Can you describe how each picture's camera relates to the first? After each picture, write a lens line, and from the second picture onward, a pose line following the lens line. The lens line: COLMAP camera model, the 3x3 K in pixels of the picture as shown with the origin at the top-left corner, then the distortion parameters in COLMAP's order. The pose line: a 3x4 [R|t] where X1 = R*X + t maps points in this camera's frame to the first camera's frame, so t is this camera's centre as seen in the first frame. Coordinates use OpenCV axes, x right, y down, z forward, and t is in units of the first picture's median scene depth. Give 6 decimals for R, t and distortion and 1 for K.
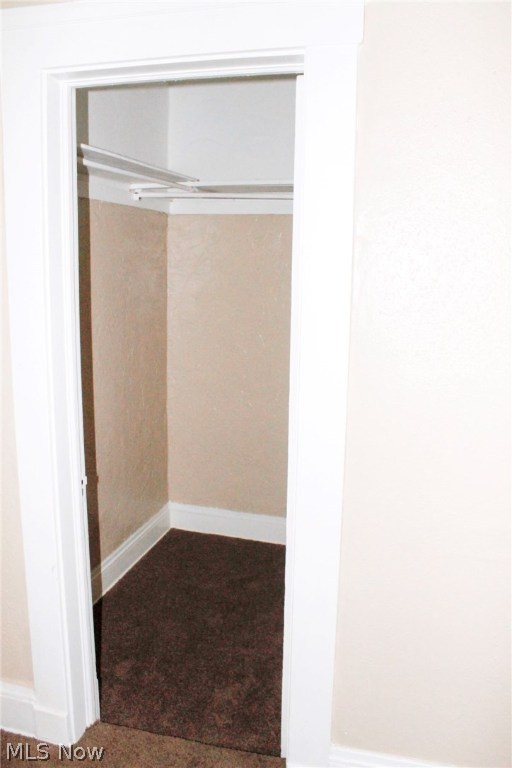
lens RADIAL K [[667.7, 0, 256.0], [0, 667.7, 384.0], [0, 0, 1]] dist [-0.161217, 0.147661]
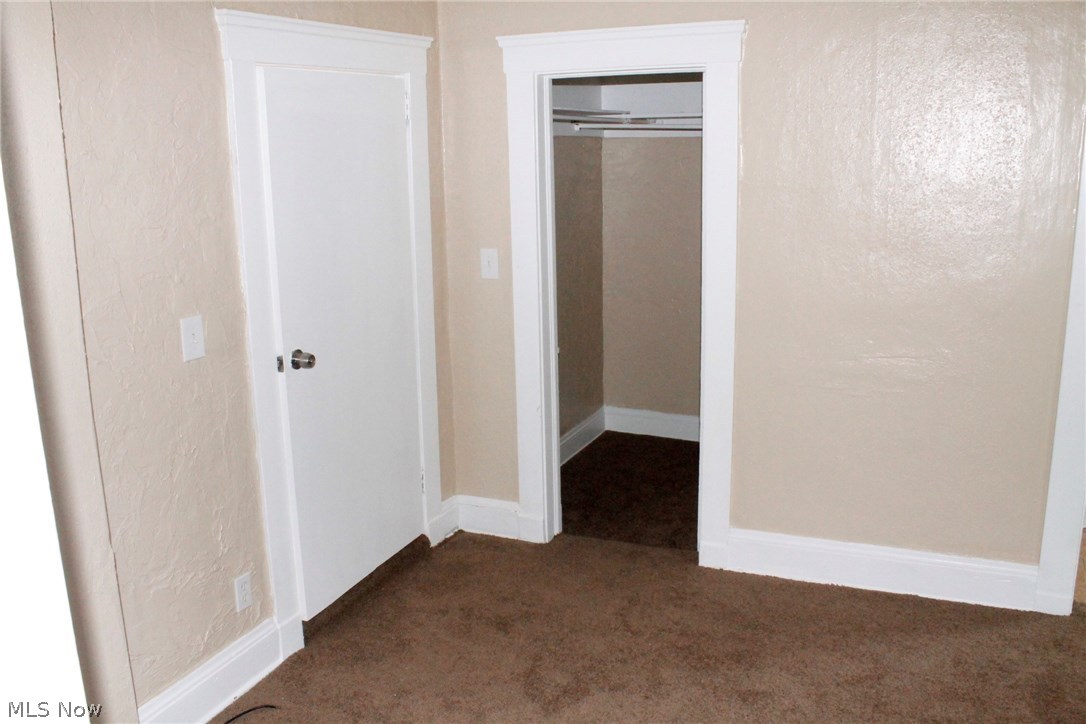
lens RADIAL K [[944.2, 0, 543.0], [0, 944.2, 362.0], [0, 0, 1]] dist [-0.161217, 0.147661]
pose [[0.986449, -0.000108, -0.164065, 0.025145], [0.006856, 0.999153, 0.040564, 0.053470], [0.163922, -0.041139, 0.985615, -0.601117]]
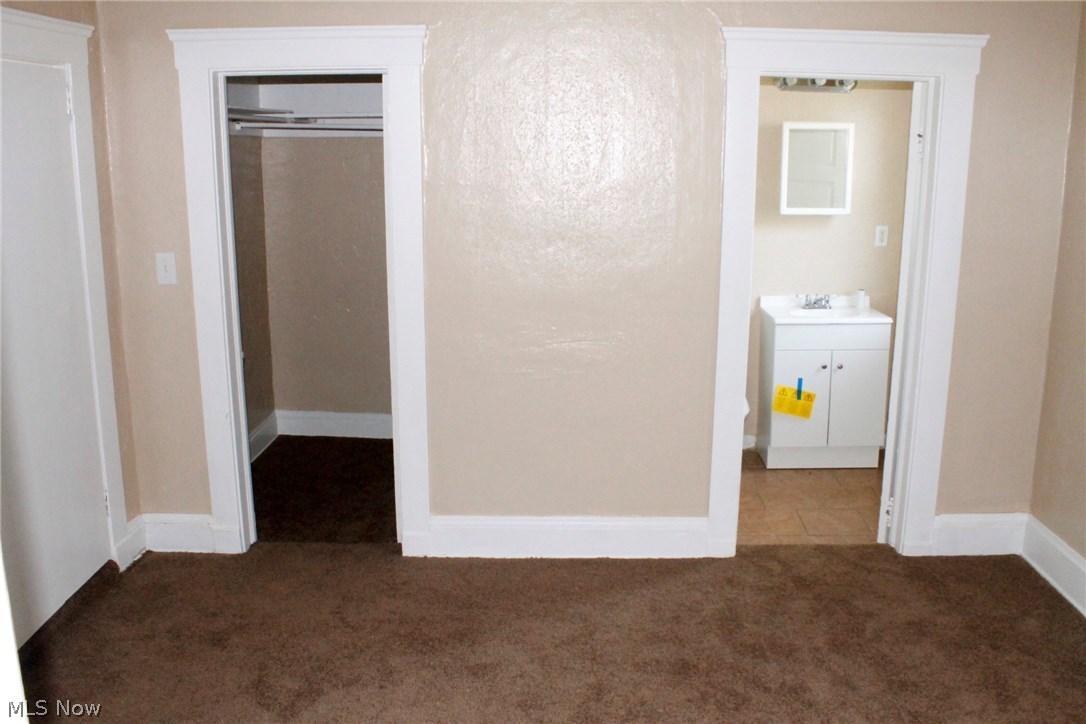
lens RADIAL K [[944.2, 0, 543.0], [0, 944.2, 362.0], [0, 0, 1]] dist [-0.161217, 0.147661]
pose [[0.973556, -0.062907, 0.219615, -0.045212], [0.052709, 0.997255, 0.051999, 0.056083], [-0.222283, -0.039049, 0.974200, -0.624516]]
